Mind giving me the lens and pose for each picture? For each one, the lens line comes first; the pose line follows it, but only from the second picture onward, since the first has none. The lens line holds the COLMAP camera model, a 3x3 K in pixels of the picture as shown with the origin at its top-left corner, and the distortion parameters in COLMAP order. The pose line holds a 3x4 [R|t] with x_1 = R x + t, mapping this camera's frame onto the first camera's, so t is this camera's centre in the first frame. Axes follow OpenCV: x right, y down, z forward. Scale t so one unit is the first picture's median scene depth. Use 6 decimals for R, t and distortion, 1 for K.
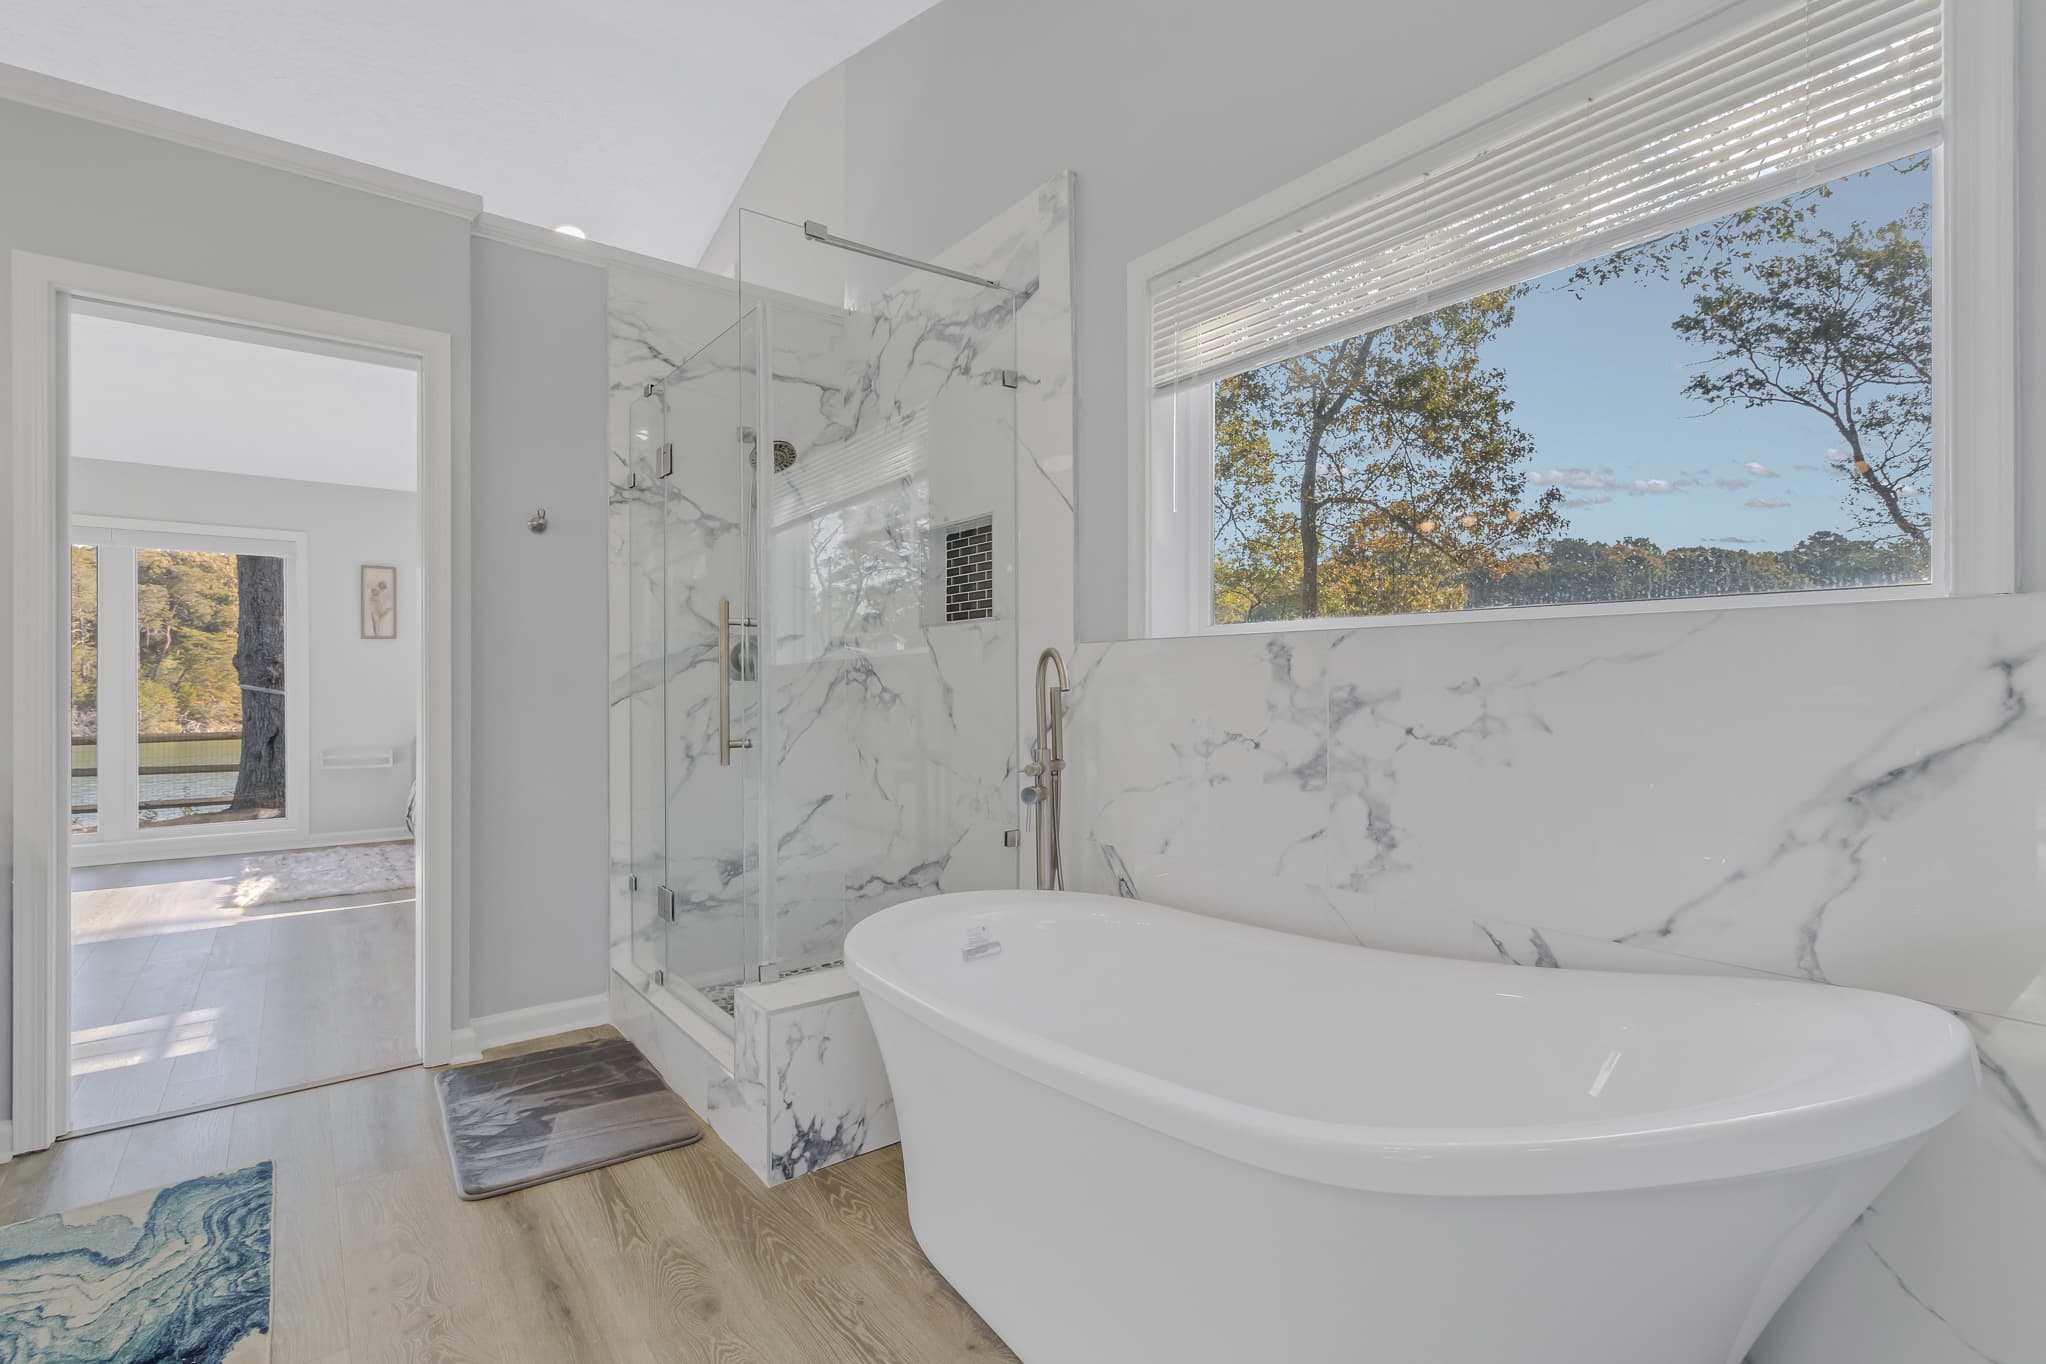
lens RADIAL K [[983.1, 0, 1029.7], [0, 983.1, 677.3], [0, 0, 1]] dist [0.000092, -0.000334]
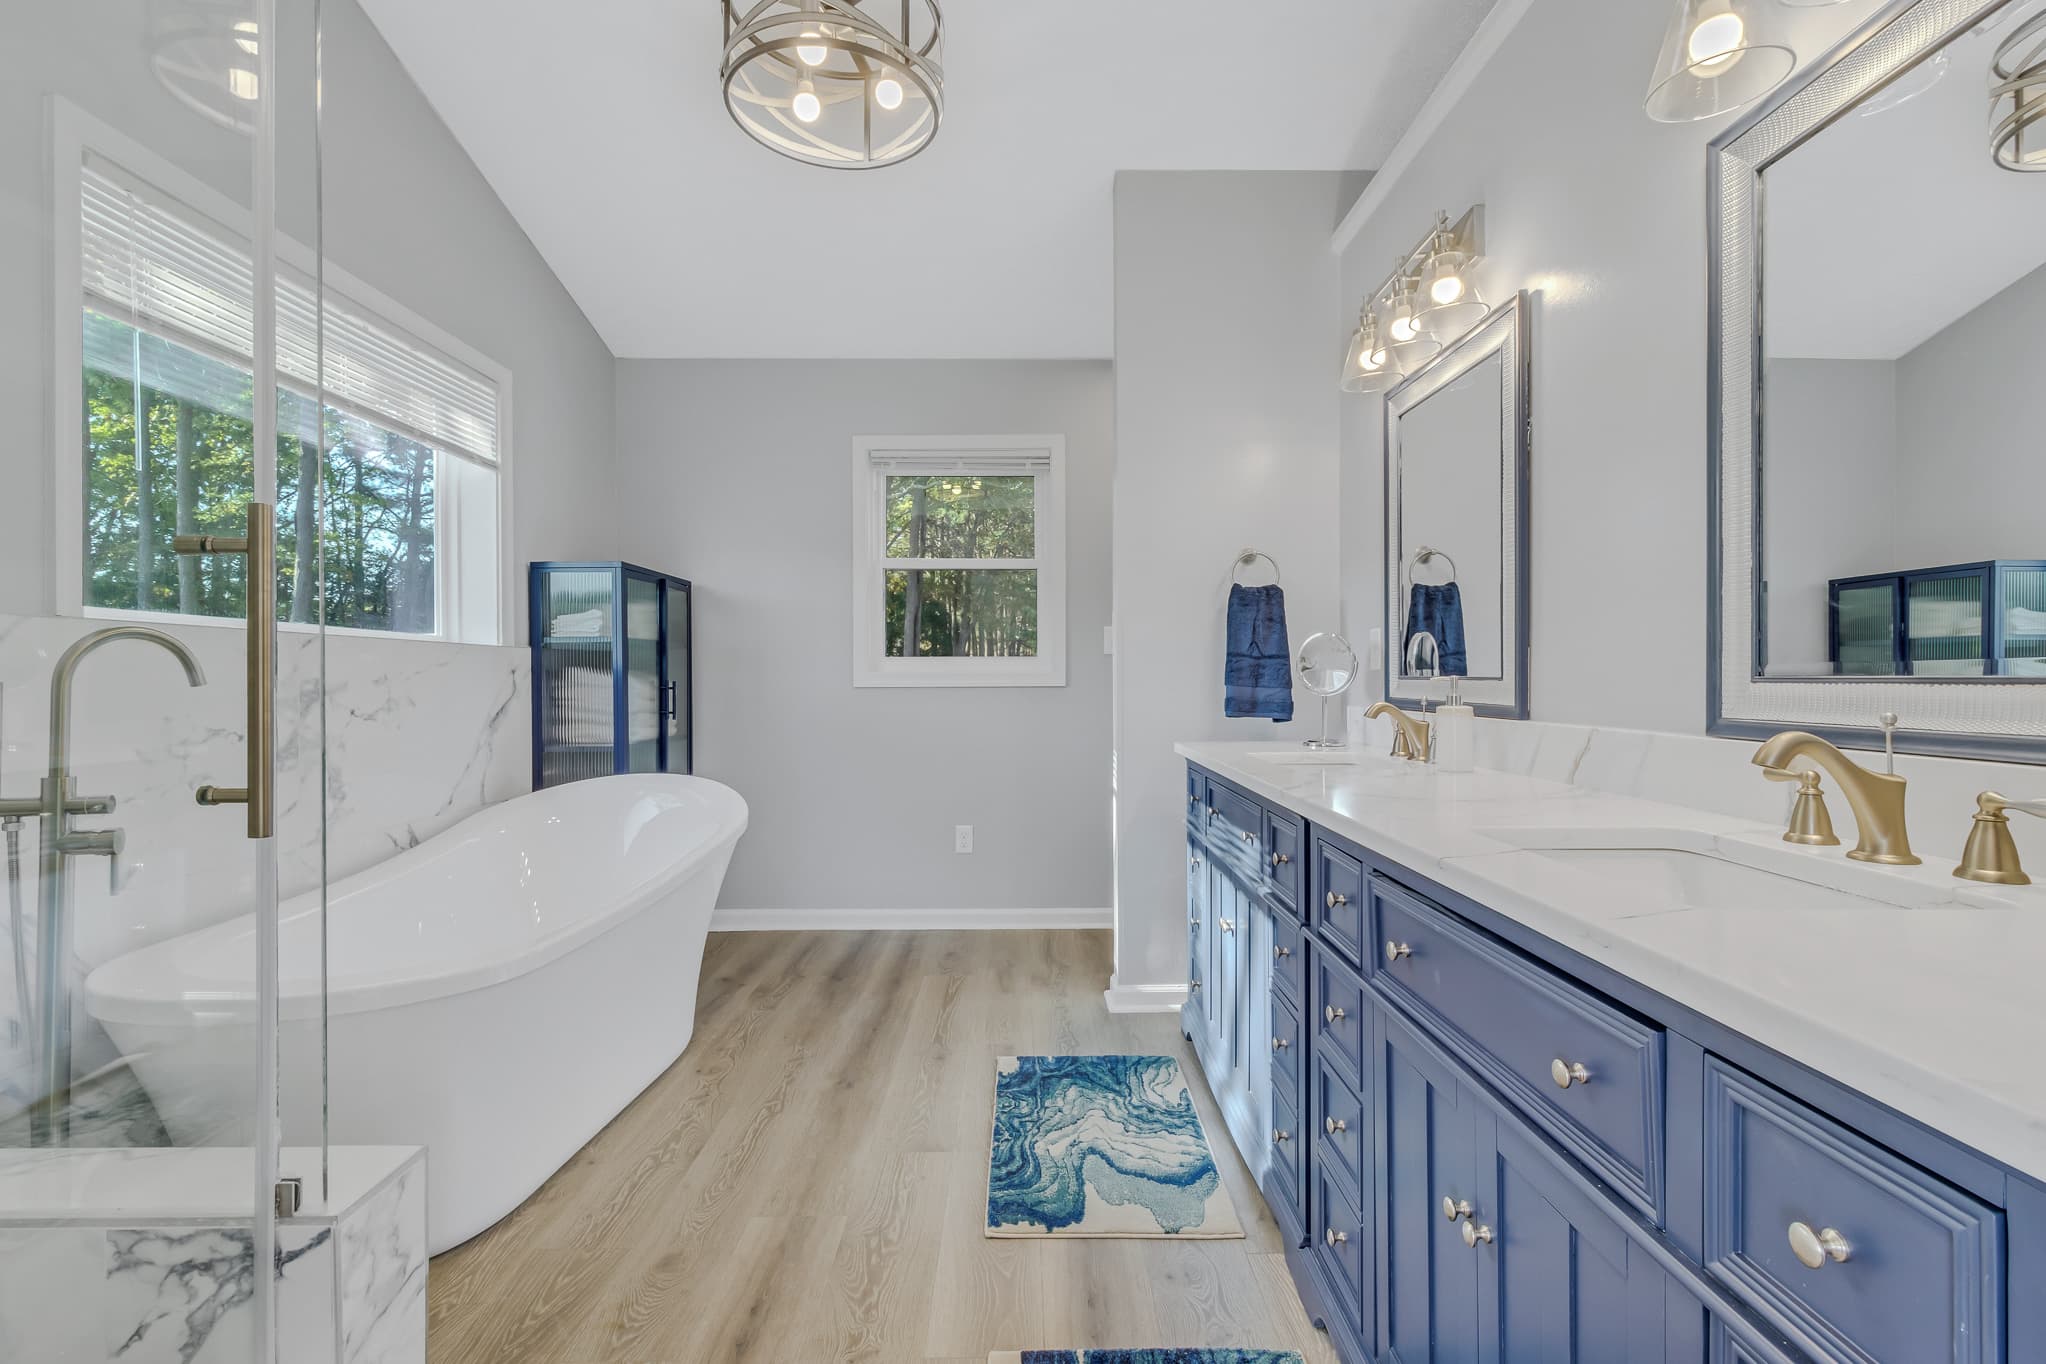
lens RADIAL K [[983.1, 0, 1029.7], [0, 983.1, 677.3], [0, 0, 1]] dist [0.000092, -0.000334]
pose [[-0.797125, 0.002860, 0.603808, -1.445204], [-0.001542, 0.999976, -0.006773, 0.015845], [-0.603812, -0.006330, -0.797101, 1.821223]]
